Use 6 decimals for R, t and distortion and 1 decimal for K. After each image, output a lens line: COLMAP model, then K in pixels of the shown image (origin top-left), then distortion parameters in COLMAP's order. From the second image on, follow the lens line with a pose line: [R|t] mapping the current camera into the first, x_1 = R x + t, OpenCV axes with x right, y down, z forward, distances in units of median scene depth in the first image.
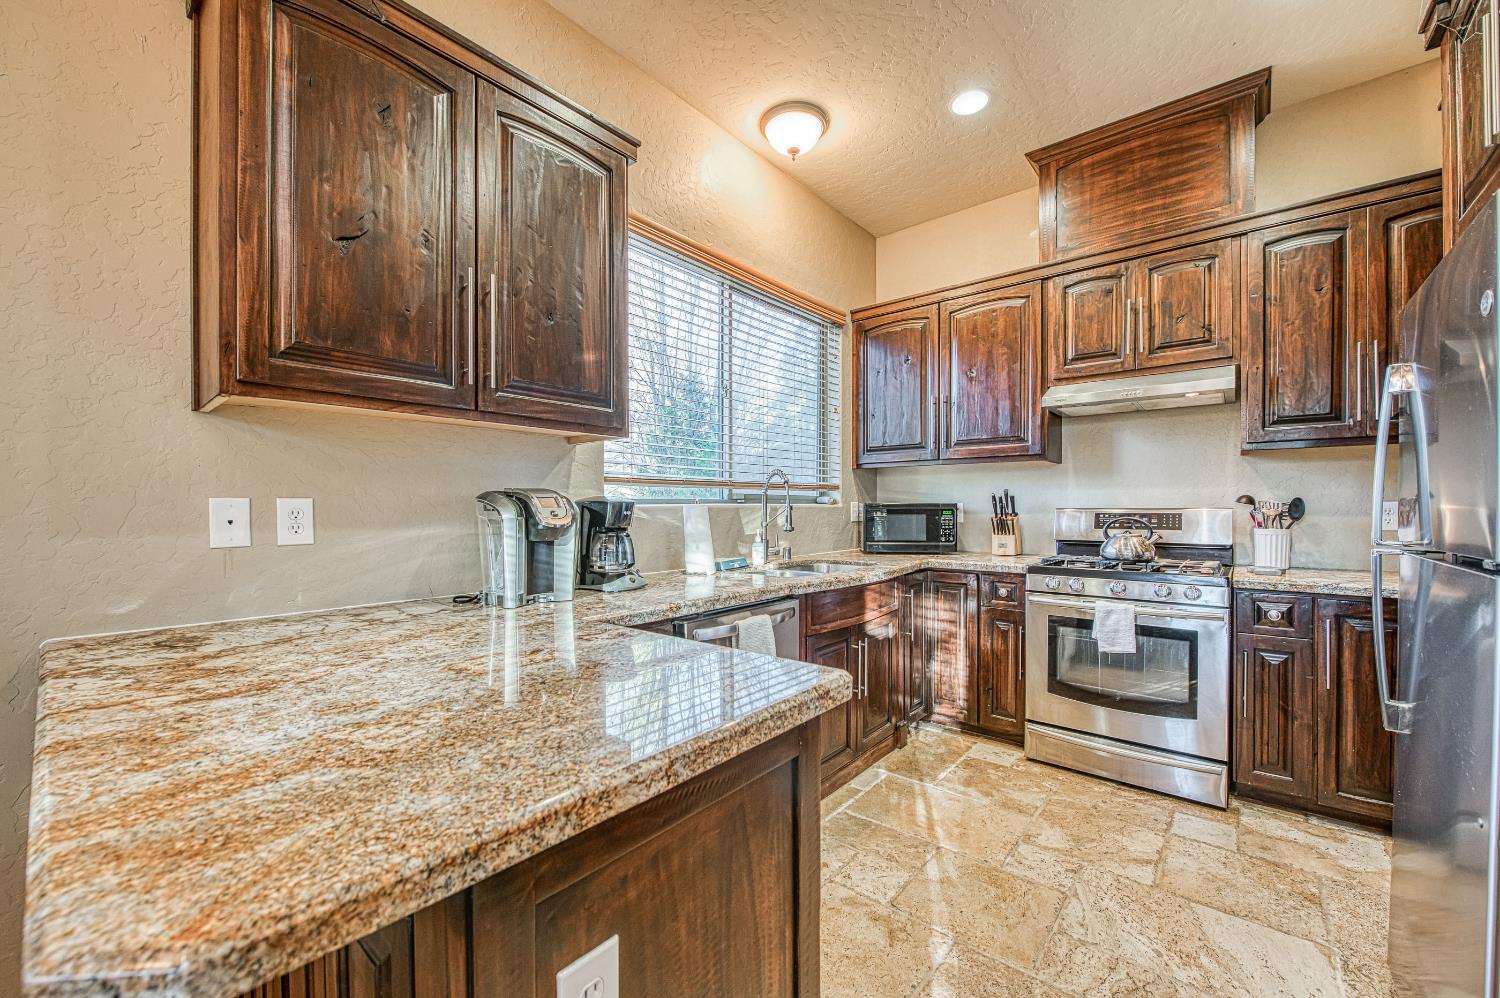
lens RADIAL K [[601.7, 0, 737.9], [0, 601.7, 513.9], [0, 0, 1]] dist [-0.002230, -0.000977]
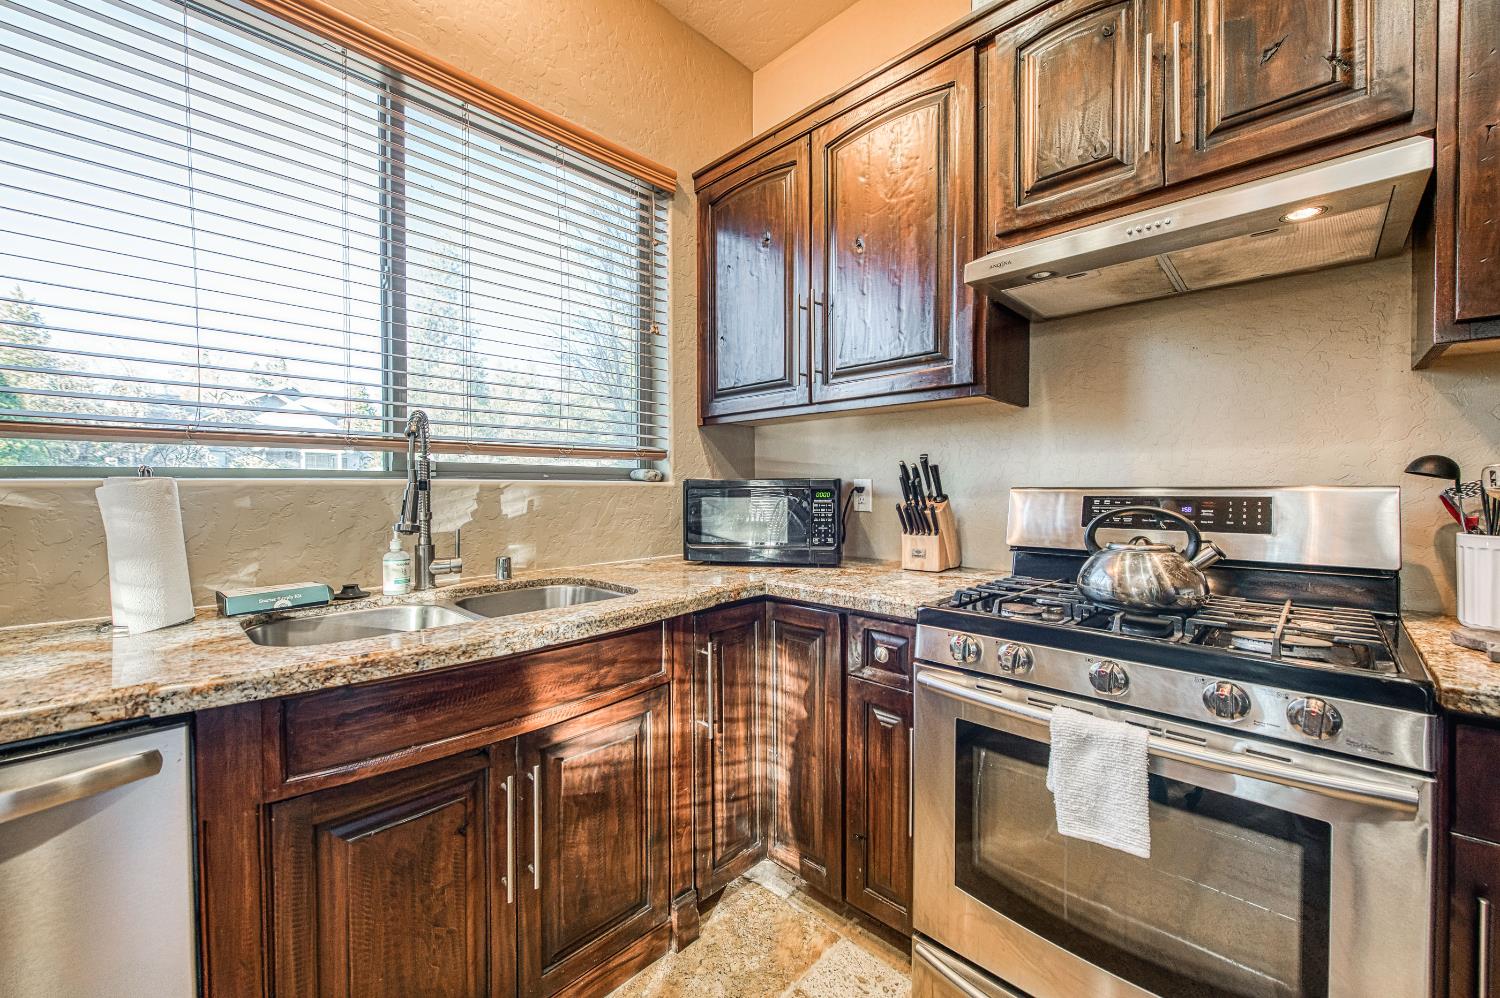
lens RADIAL K [[601.7, 0, 707.2], [0, 601.7, 498.0], [0, 0, 1]] dist [-0.002230, -0.000977]
pose [[0.995069, 0.001975, -0.099162, 0.334754], [-0.001394, 0.999981, 0.005921, -0.002906], [0.099172, -0.005754, 0.995054, 0.472456]]
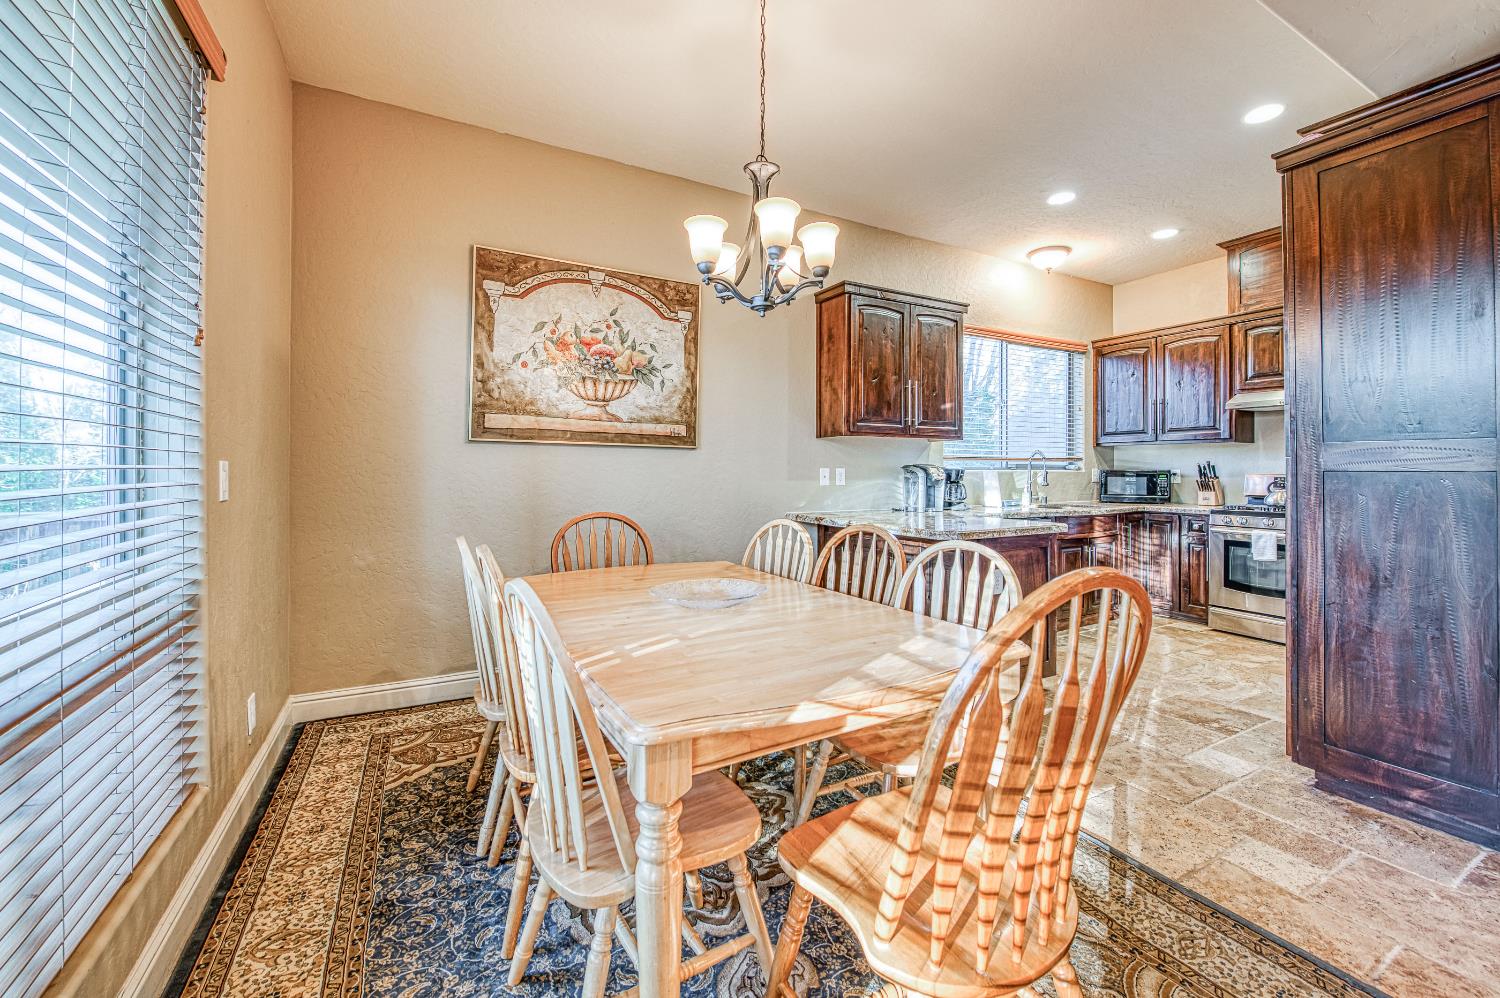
lens RADIAL K [[601.7, 0, 740.1], [0, 601.7, 466.8], [0, 0, 1]] dist [-0.002230, -0.000977]
pose [[0.927049, 0.002976, -0.374927, -0.078556], [-0.008588, 0.999875, -0.013298, 0.003837], [0.374841, 0.015548, 0.926959, -0.900129]]
